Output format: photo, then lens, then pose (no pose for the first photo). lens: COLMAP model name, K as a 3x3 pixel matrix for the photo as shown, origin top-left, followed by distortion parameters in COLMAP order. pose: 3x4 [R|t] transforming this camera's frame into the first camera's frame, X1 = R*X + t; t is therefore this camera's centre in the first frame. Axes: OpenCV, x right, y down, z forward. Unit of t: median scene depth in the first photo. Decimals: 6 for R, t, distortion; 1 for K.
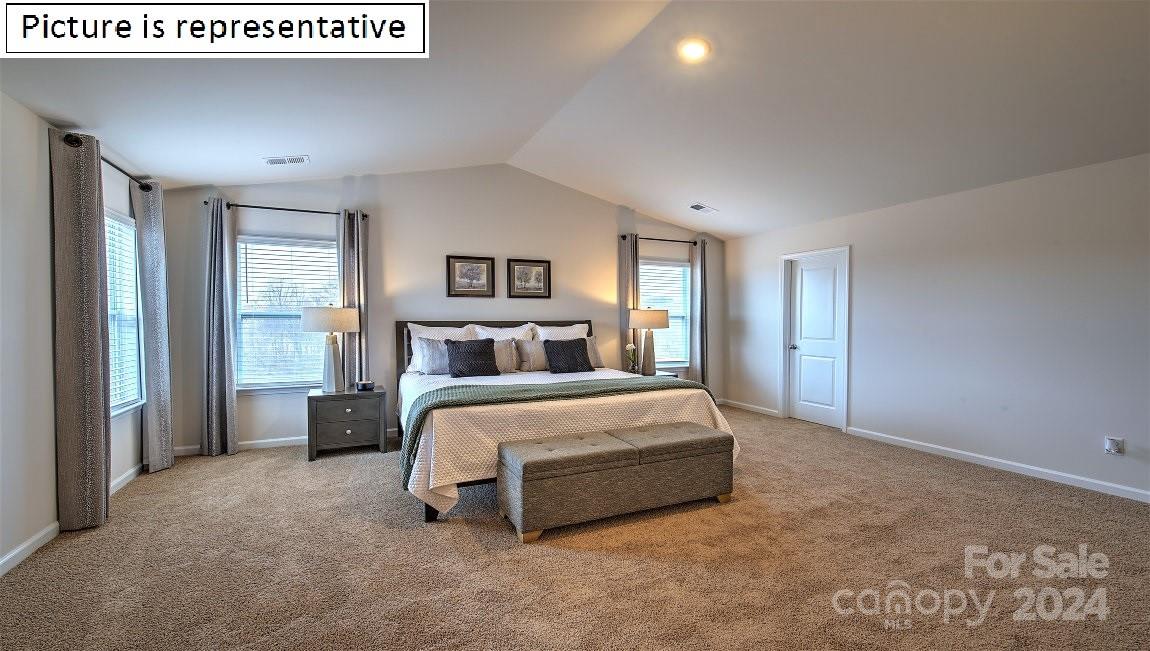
lens RADIAL K [[490.1, 0, 575.0], [0, 490.1, 325.5], [0, 0, 1]] dist [-0.000205, 0.000100]
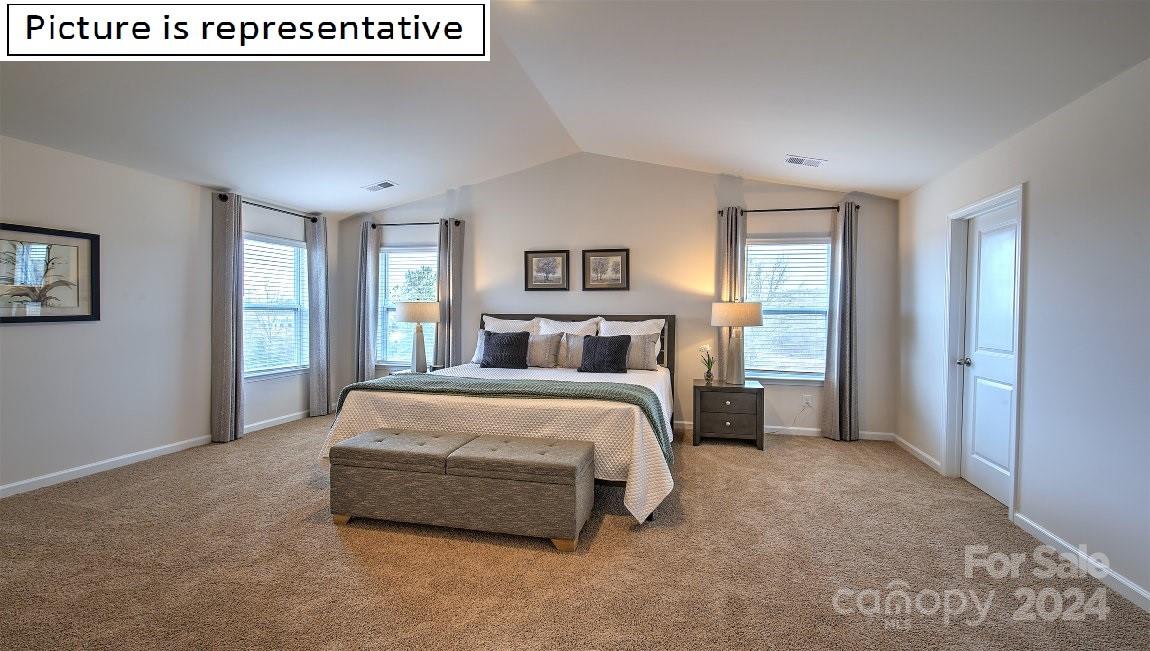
lens RADIAL K [[502.7, 0, 574.9], [0, 502.7, 311.3], [0, 0, 1]] dist [-0.000725, -0.000040]
pose [[0.783964, 0.004811, -0.620787, 0.476284], [-0.015820, 0.999800, -0.012230, -0.003804], [0.620604, 0.019409, 0.783884, 0.226110]]
